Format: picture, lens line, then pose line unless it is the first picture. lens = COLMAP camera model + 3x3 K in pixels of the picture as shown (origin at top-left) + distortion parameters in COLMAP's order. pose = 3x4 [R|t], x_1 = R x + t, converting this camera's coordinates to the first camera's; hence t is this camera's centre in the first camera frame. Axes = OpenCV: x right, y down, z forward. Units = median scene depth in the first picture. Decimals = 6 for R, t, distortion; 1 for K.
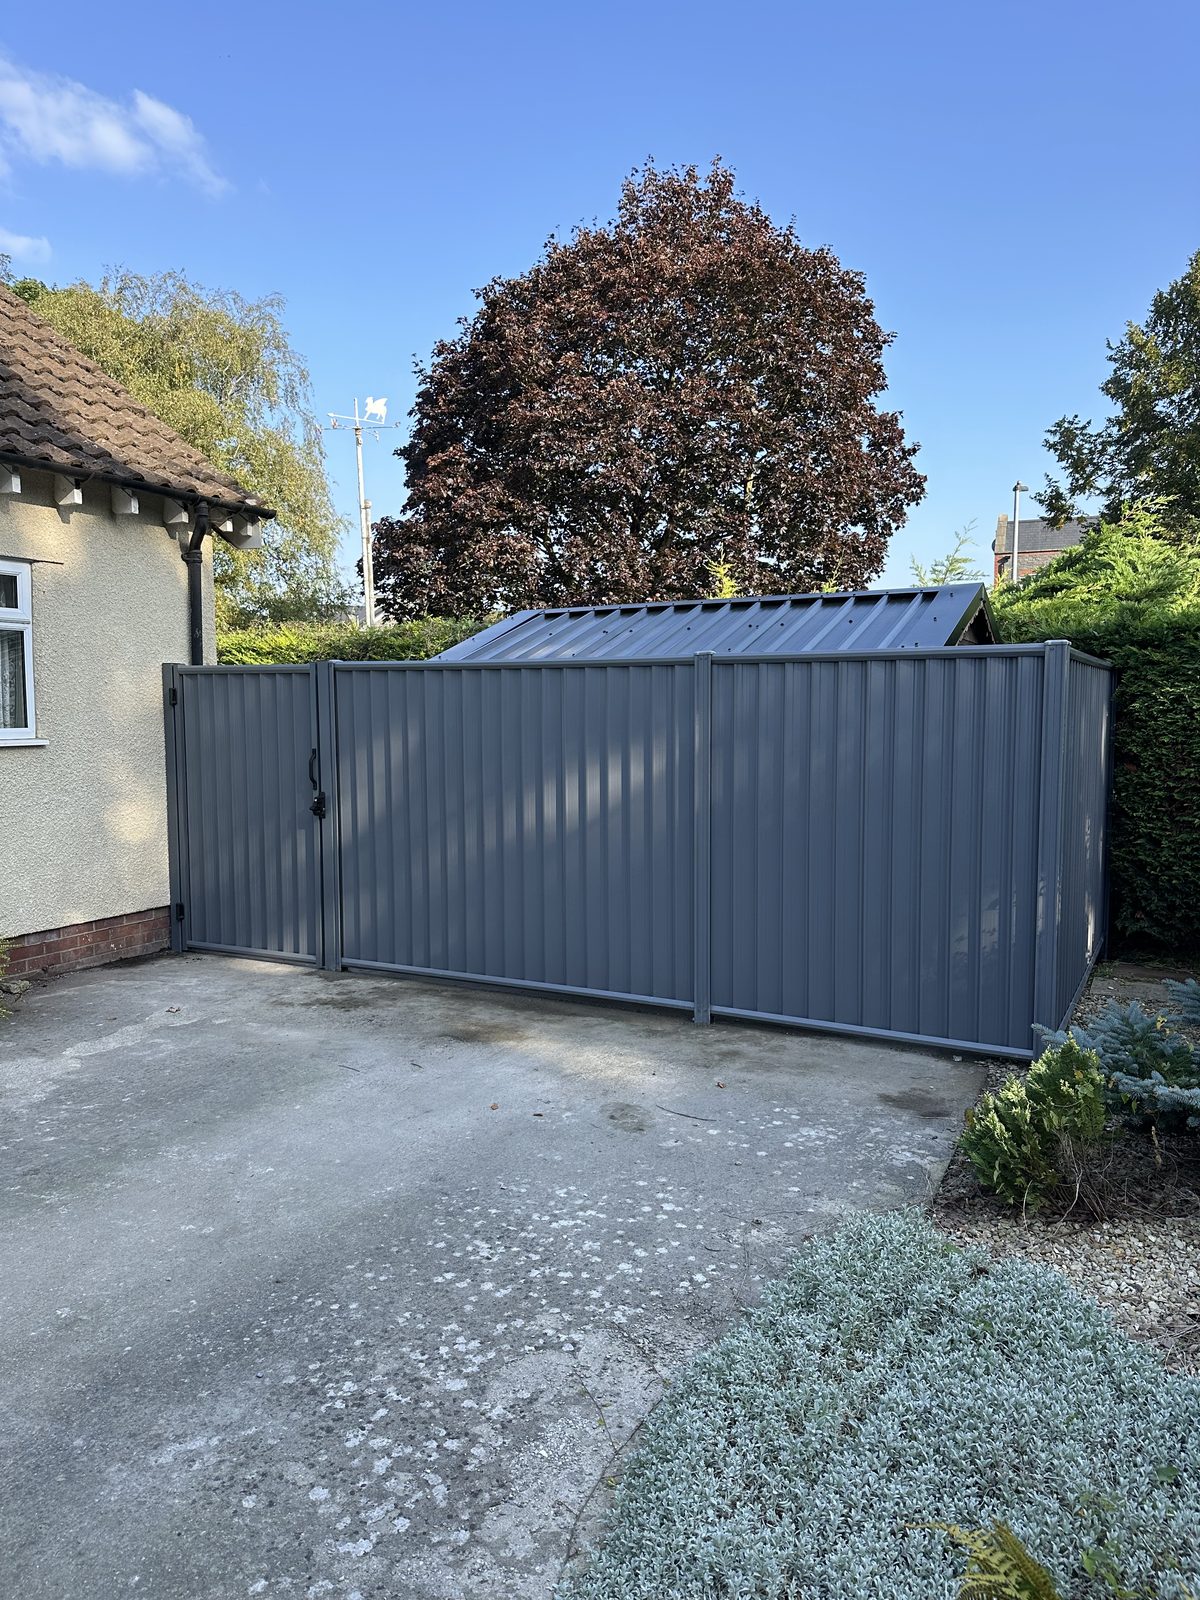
lens RADIAL K [[1129.5, 0, 600.0], [0, 1129.5, 800.0], [0, 0, 1]] dist [0.052529, -0.070057]
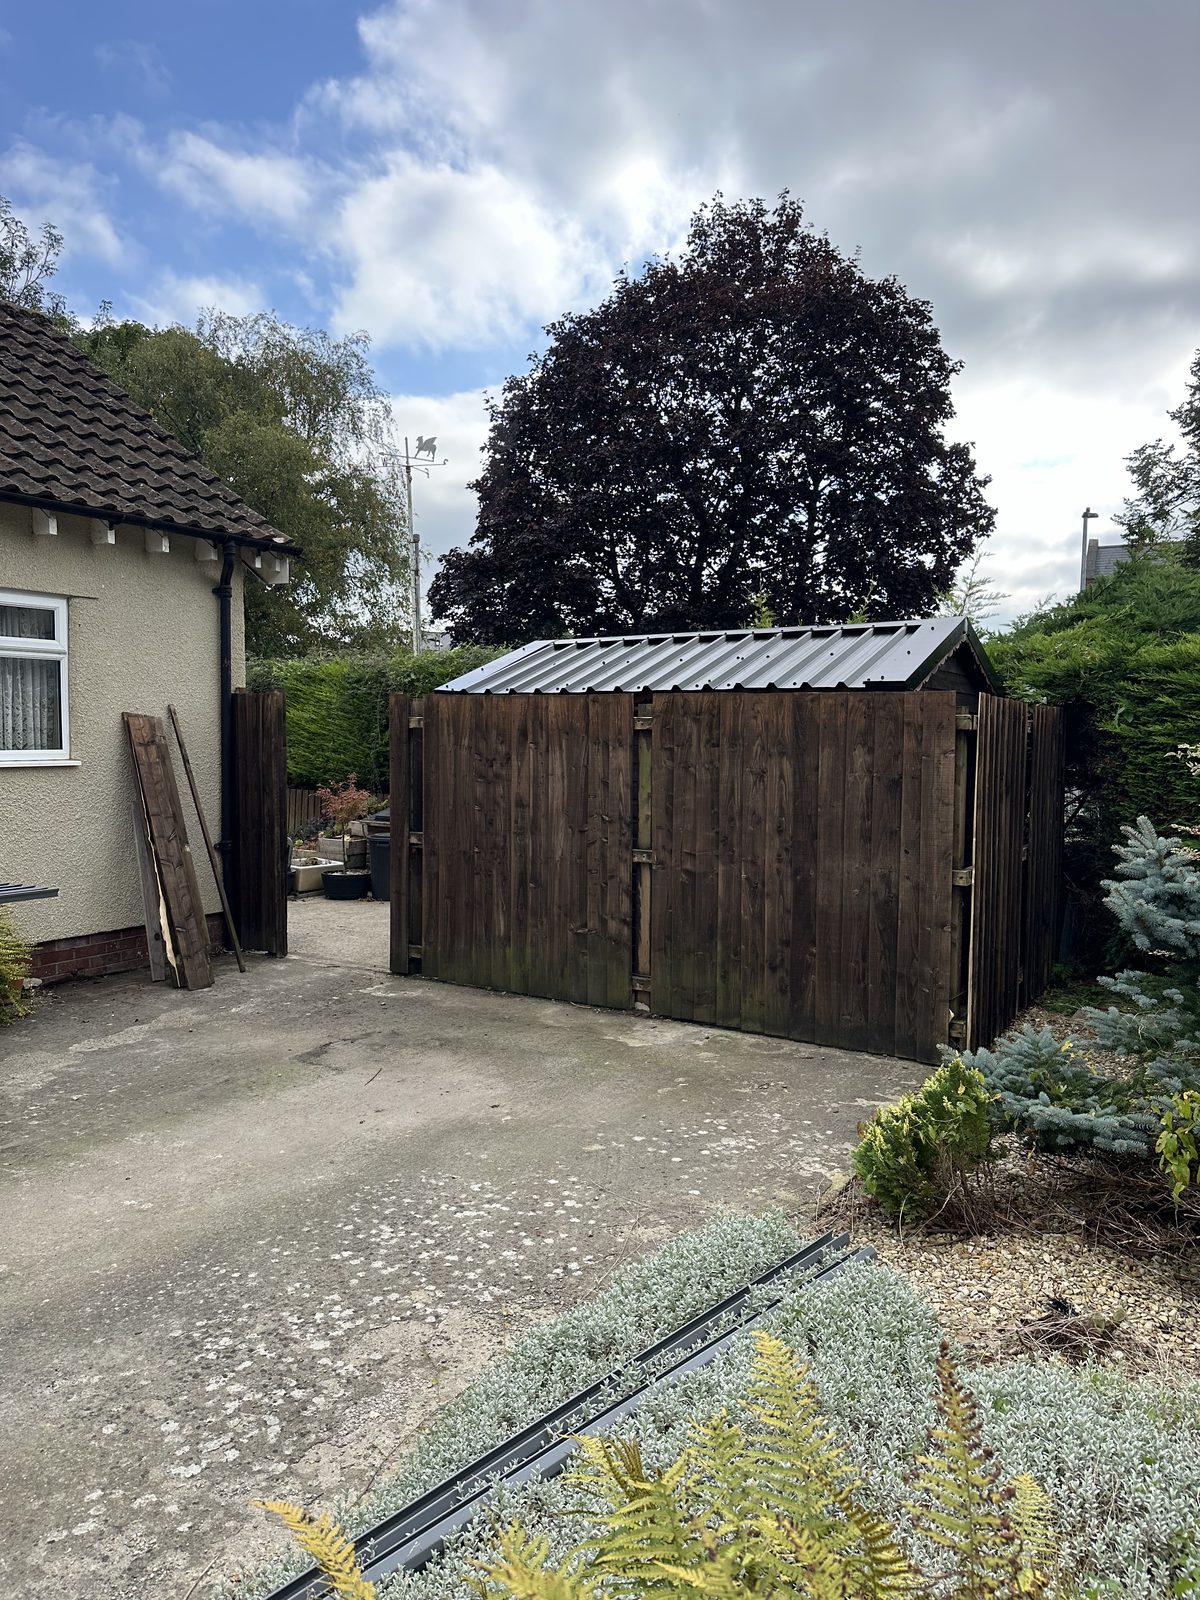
lens RADIAL K [[1129.0, 0, 602.4], [0, 1129.0, 812.7], [0, 0, 1]] dist [0.054213, -0.073842]
pose [[0.996692, 0.014070, -0.080047, 0.174377], [-0.014986, 0.999829, -0.010857, 0.000952], [0.079881, 0.012021, 0.996732, -0.070354]]
